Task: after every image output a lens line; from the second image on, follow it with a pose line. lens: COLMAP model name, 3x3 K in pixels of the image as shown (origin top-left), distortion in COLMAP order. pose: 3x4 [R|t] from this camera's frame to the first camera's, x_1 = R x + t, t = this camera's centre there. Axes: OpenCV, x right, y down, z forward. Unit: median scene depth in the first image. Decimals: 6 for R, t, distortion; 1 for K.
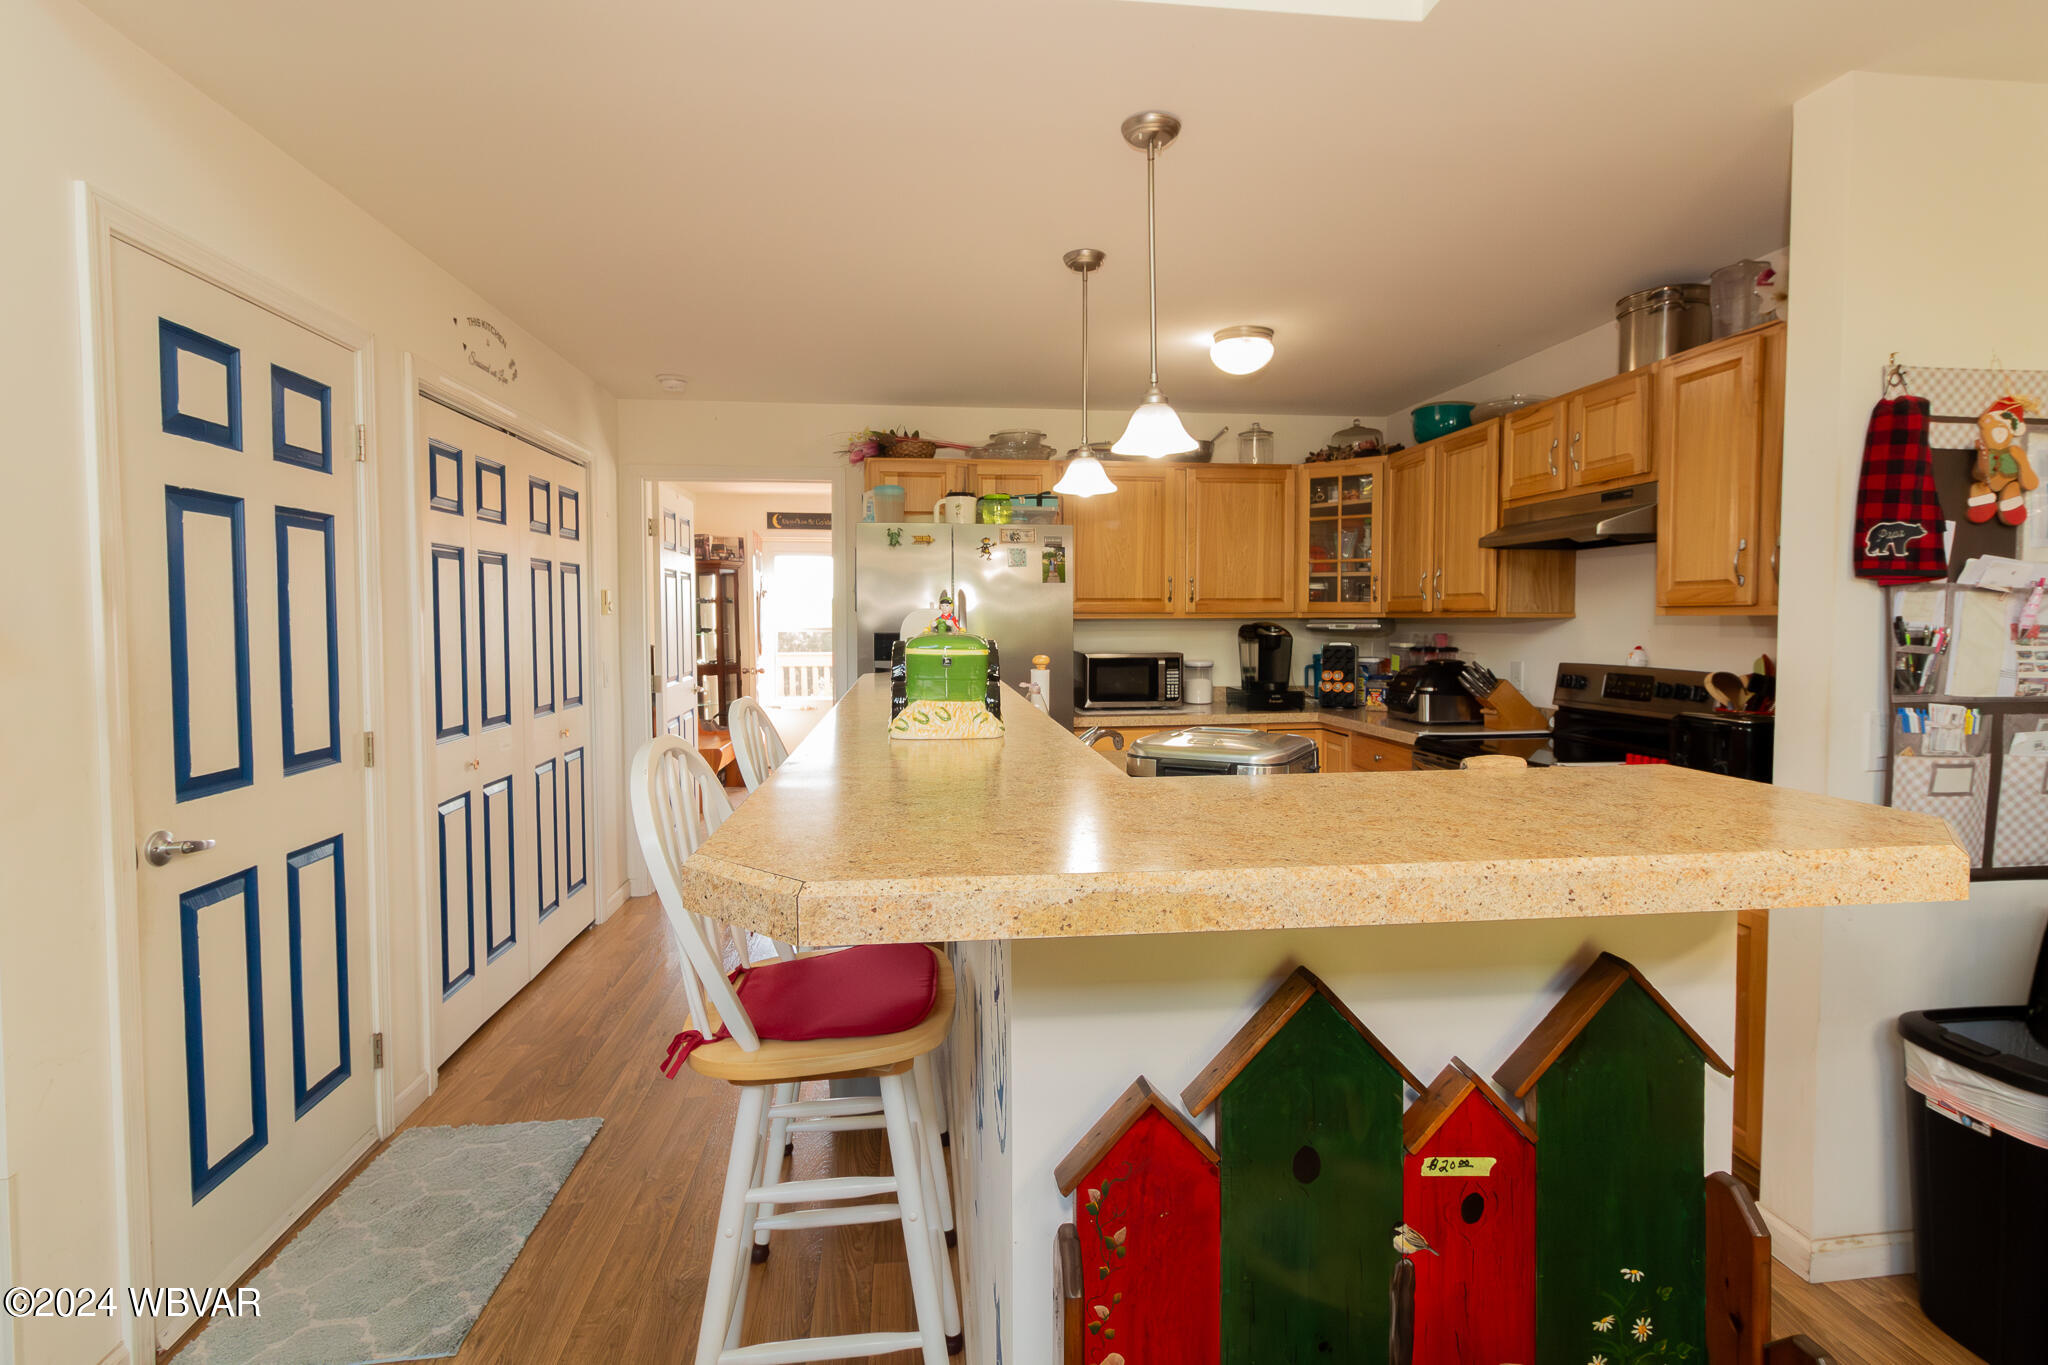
lens RADIAL K [[942.8, 0, 1032.2], [0, 942.8, 672.1], [0, 0, 1]] dist [0.004583, -0.000474]
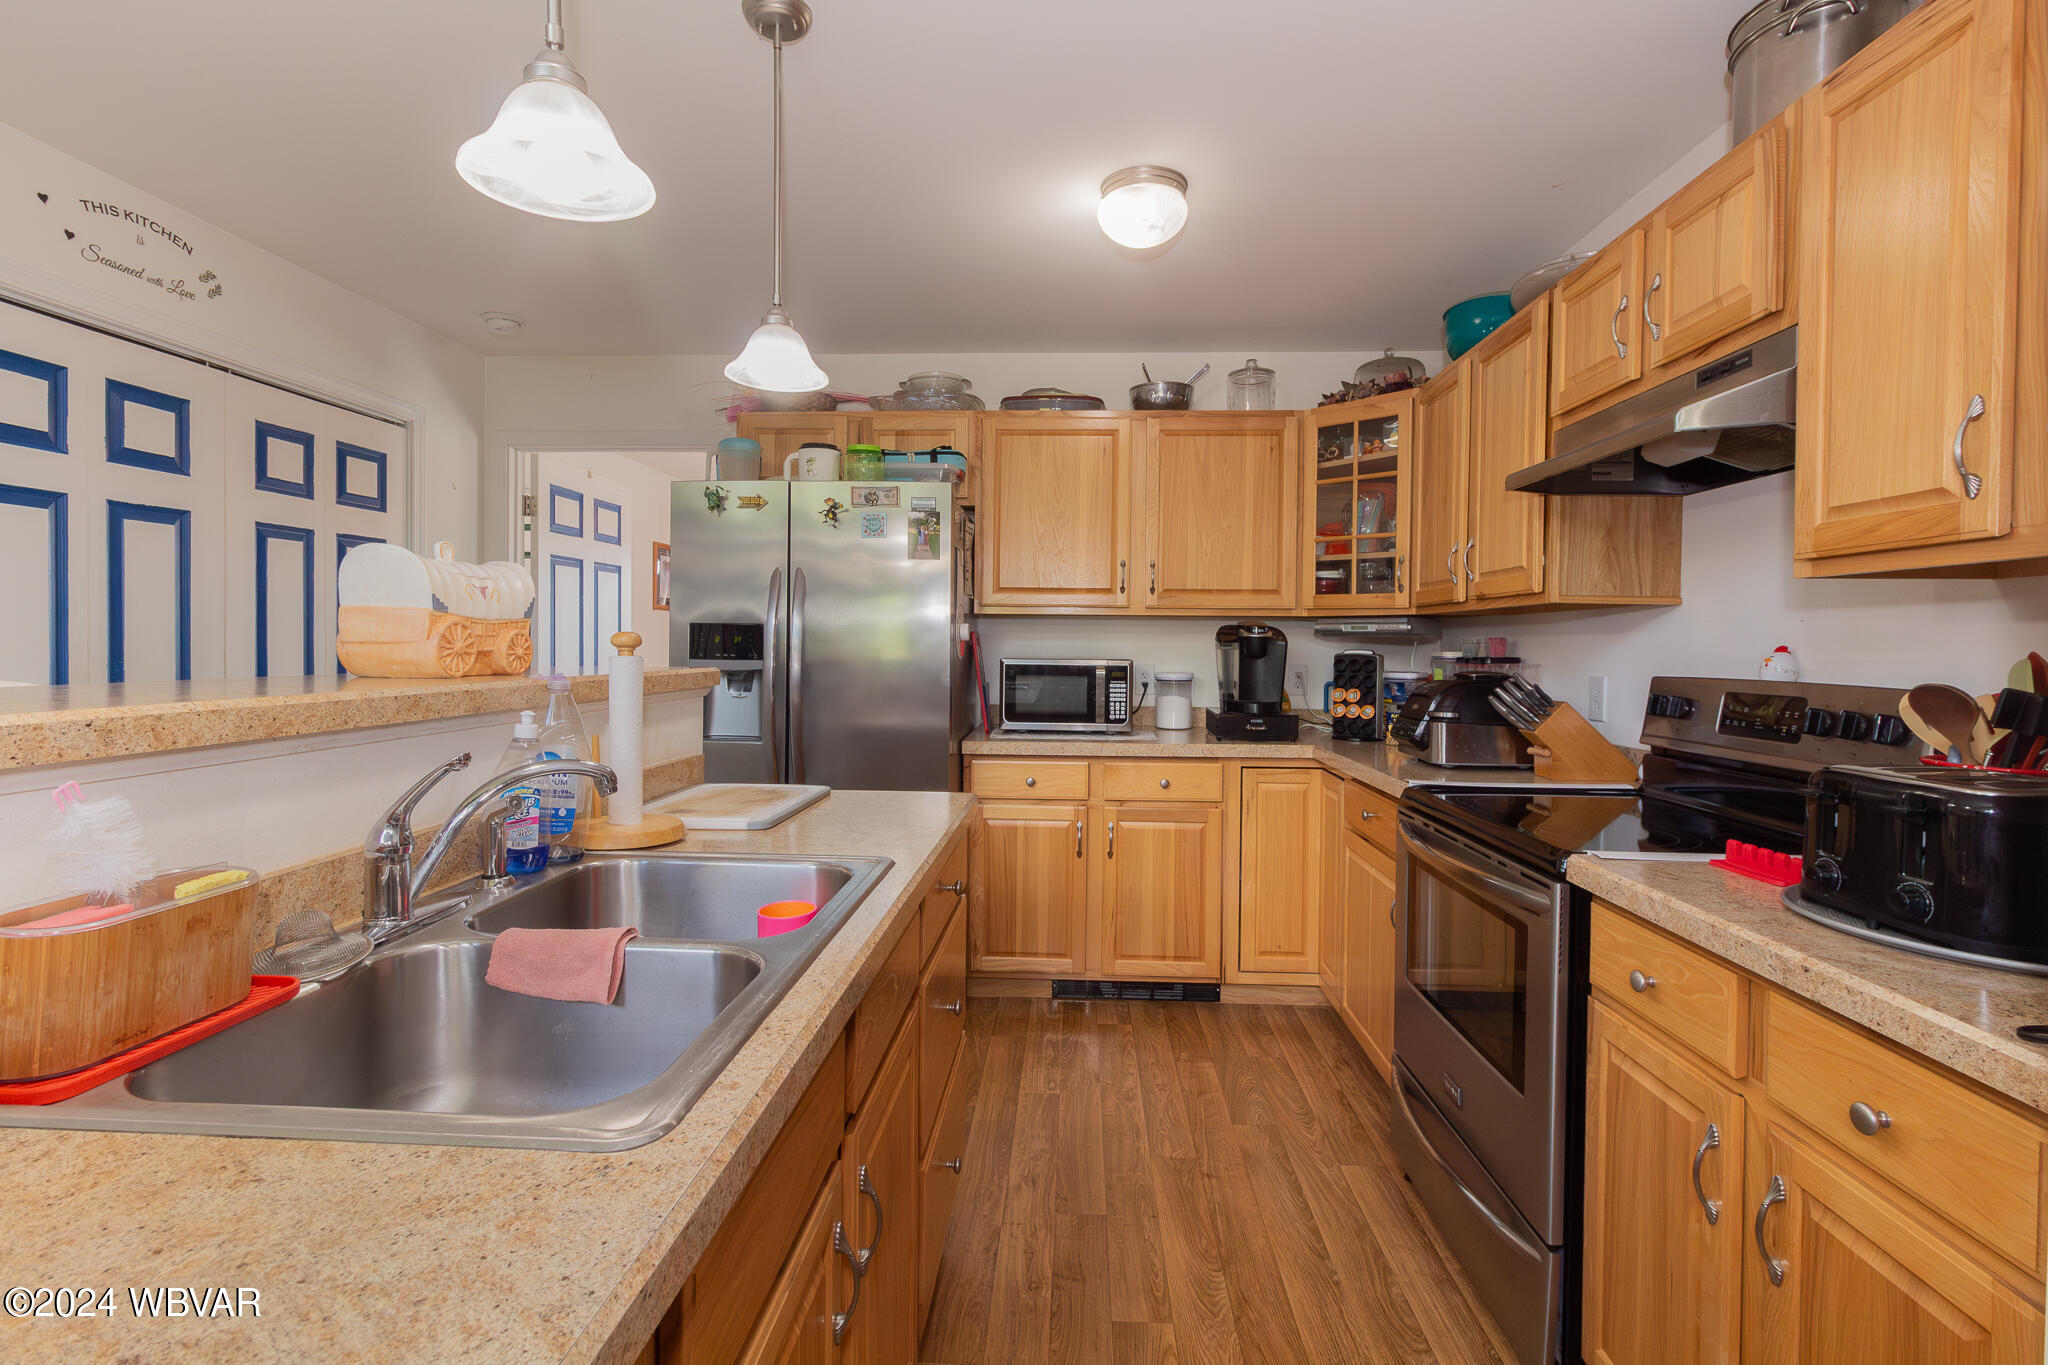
lens RADIAL K [[942.8, 0, 1020.0], [0, 942.8, 669.7], [0, 0, 1]] dist [0.004583, -0.000474]
pose [[0.986859, 0.016837, -0.160705, 0.202527], [-0.021223, 0.999447, -0.025614, 0.008596], [0.160185, 0.028688, 0.986670, 0.260666]]
